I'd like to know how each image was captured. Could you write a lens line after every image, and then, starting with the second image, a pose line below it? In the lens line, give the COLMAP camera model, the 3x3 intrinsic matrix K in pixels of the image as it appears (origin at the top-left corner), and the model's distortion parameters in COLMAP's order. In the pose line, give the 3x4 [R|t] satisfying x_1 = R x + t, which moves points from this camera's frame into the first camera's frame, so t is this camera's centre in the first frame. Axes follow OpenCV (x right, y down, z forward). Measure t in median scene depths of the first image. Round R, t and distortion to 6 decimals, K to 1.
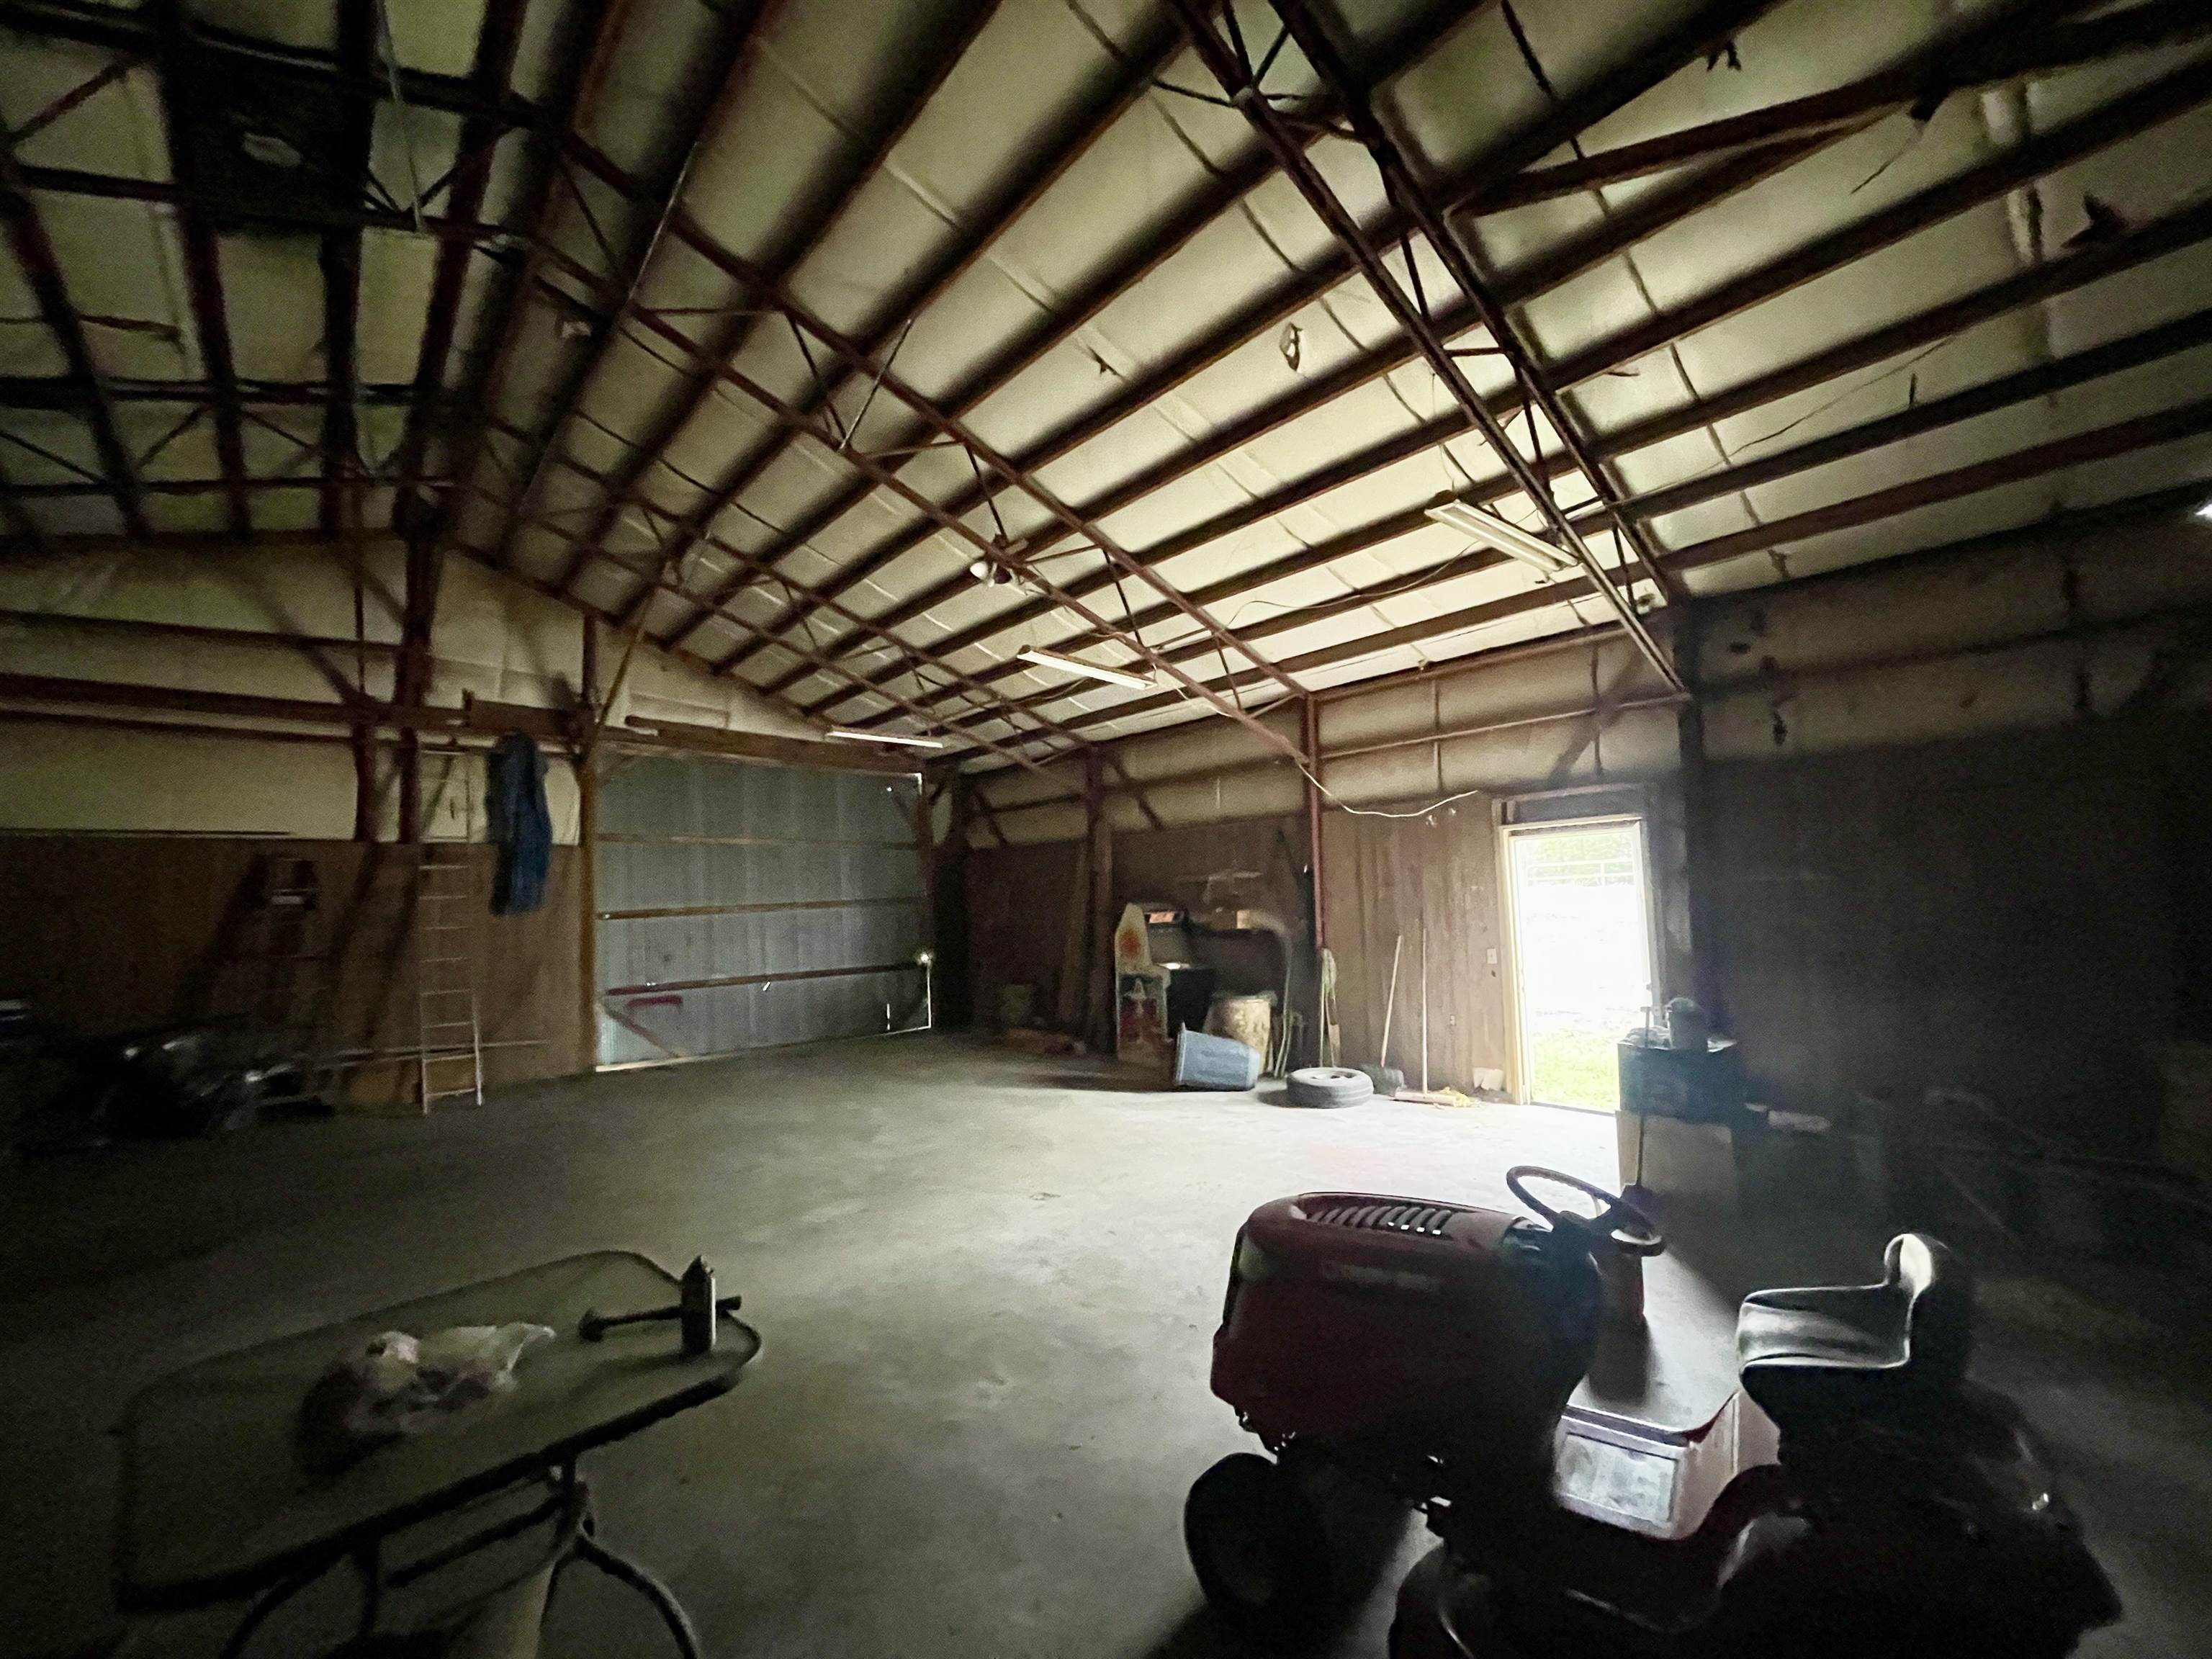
lens RADIAL K [[891.5, 0, 1098.5], [0, 891.5, 845.3], [0, 0, 1]] dist [-0.001763, -0.000058]
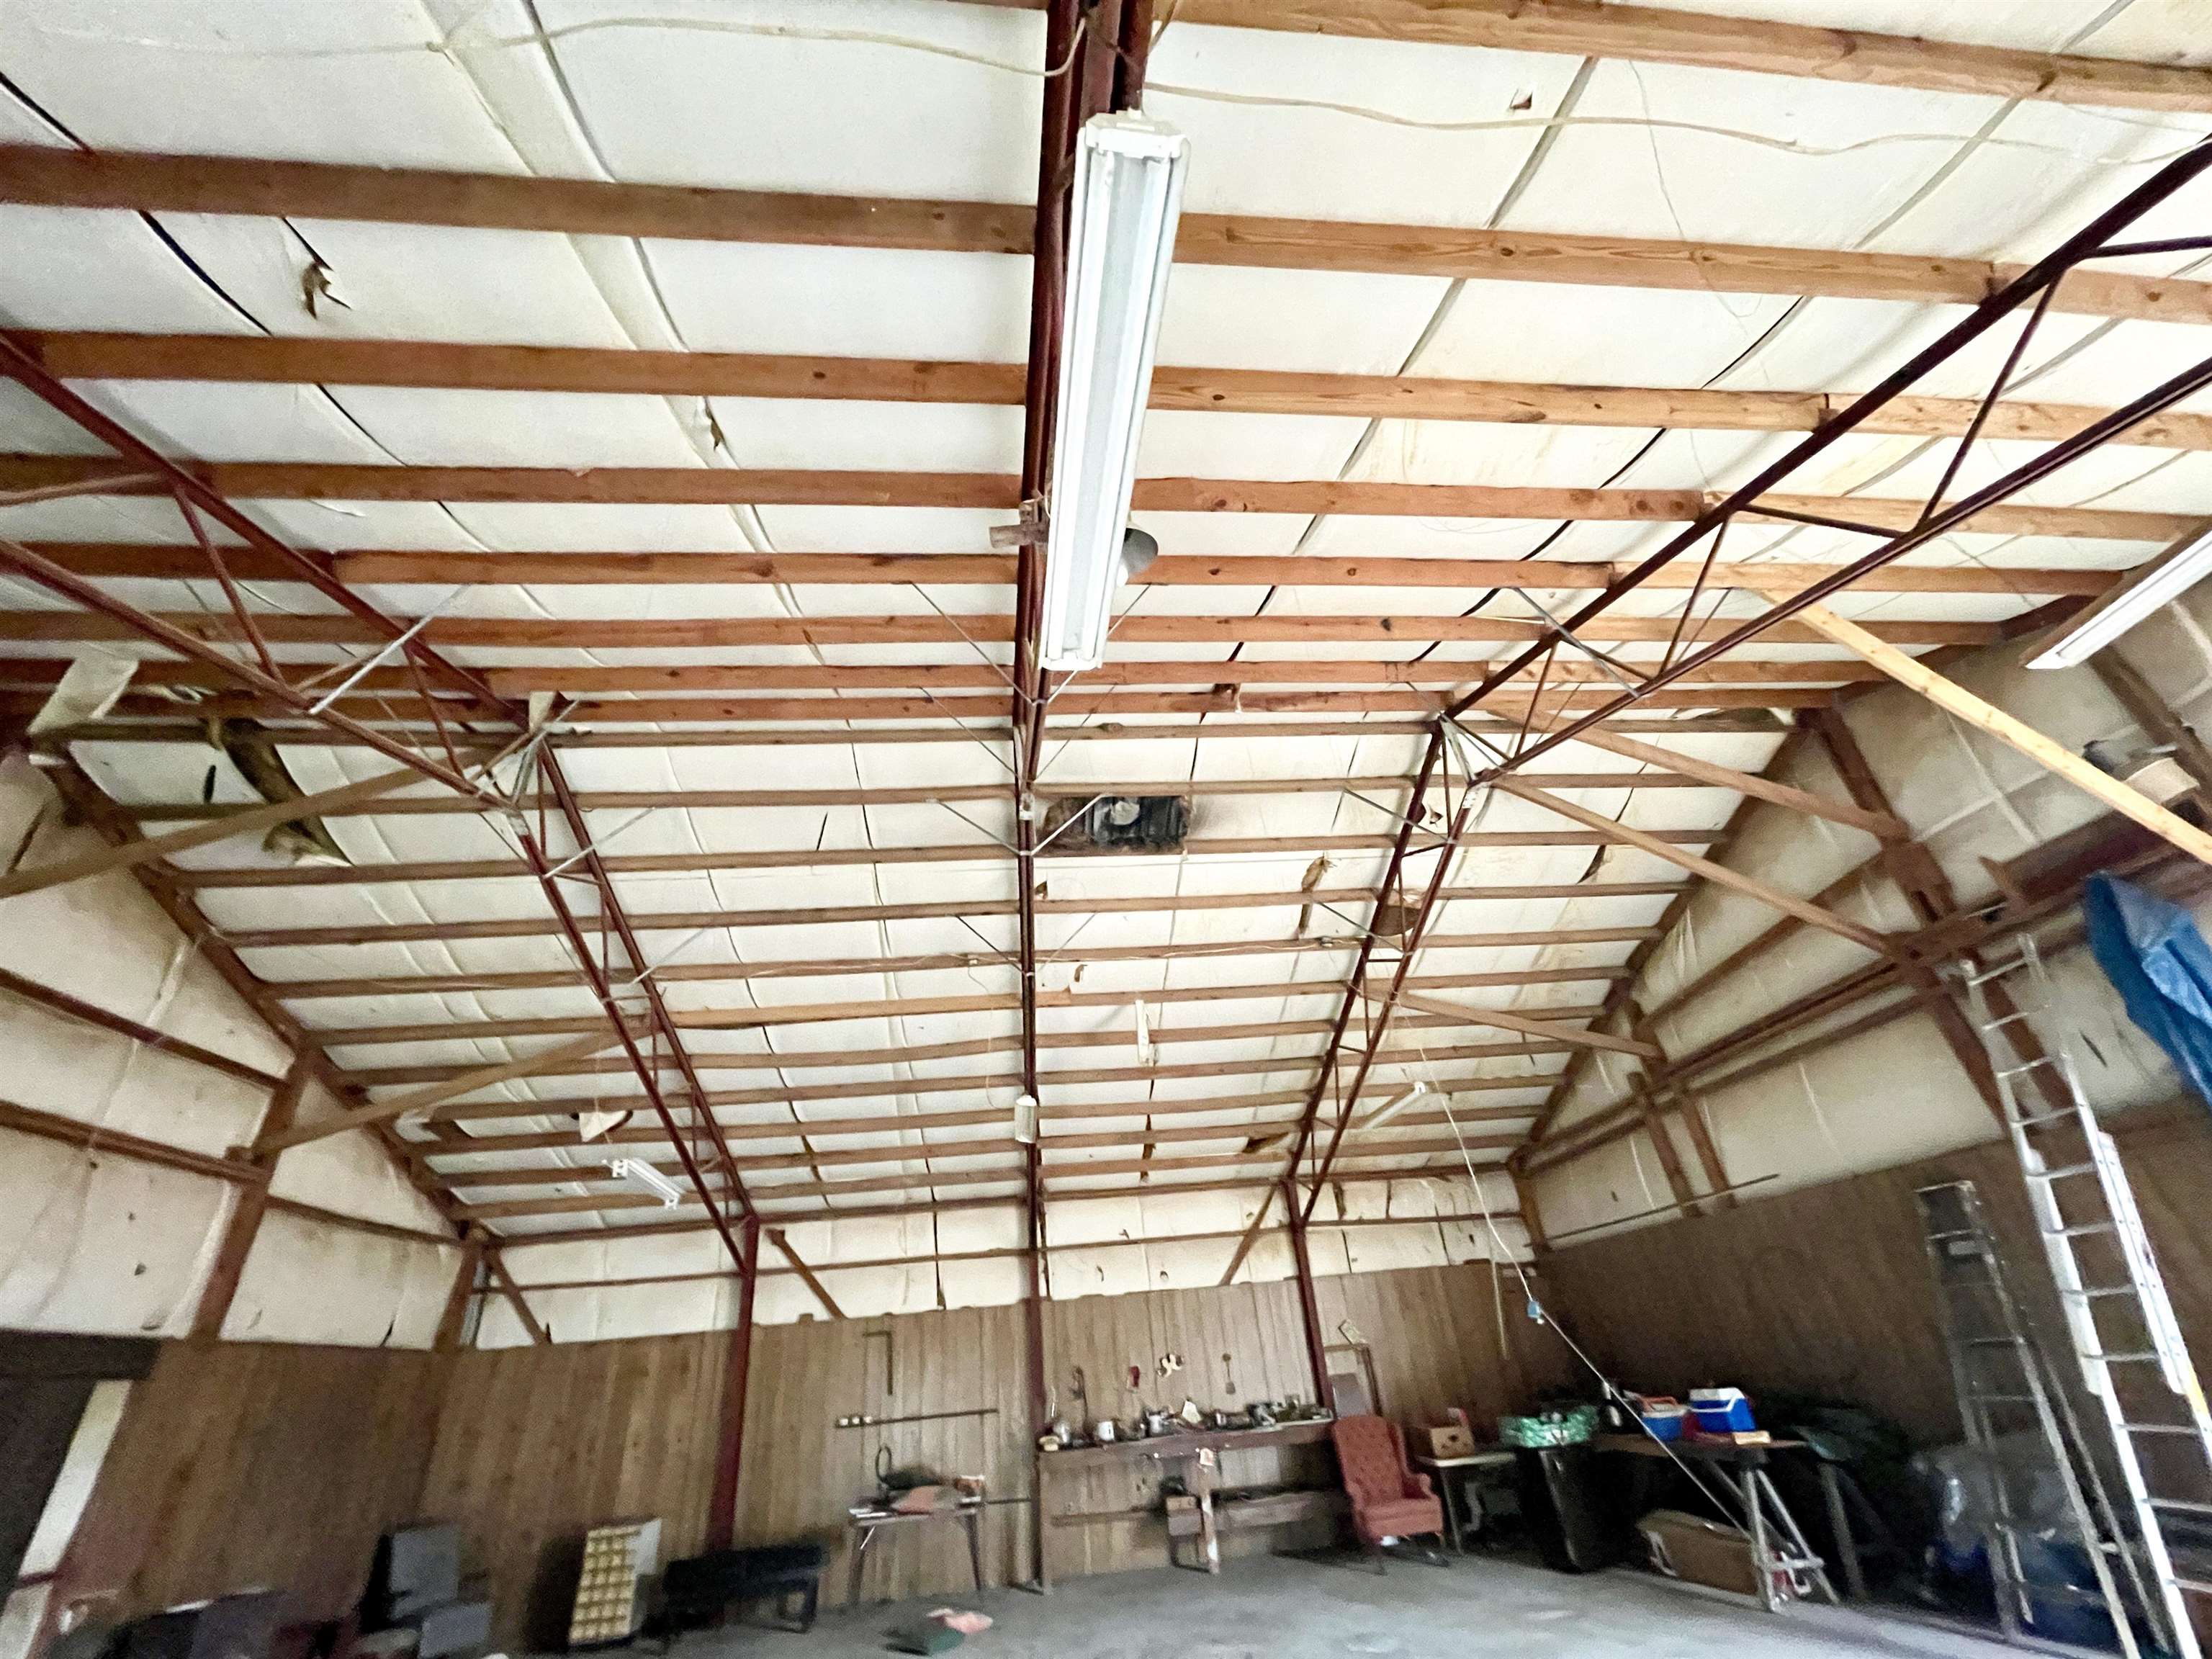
lens RADIAL K [[877.0, 0, 1099.4], [0, 877.0, 847.1], [0, 0, 1]] dist [0.000666, 0.000811]
pose [[-0.590568, -0.344514, -0.729753, 0.115686], [0.160521, 0.836071, -0.524613, 0.048886], [0.790861, -0.426961, -0.438455, 0.804150]]
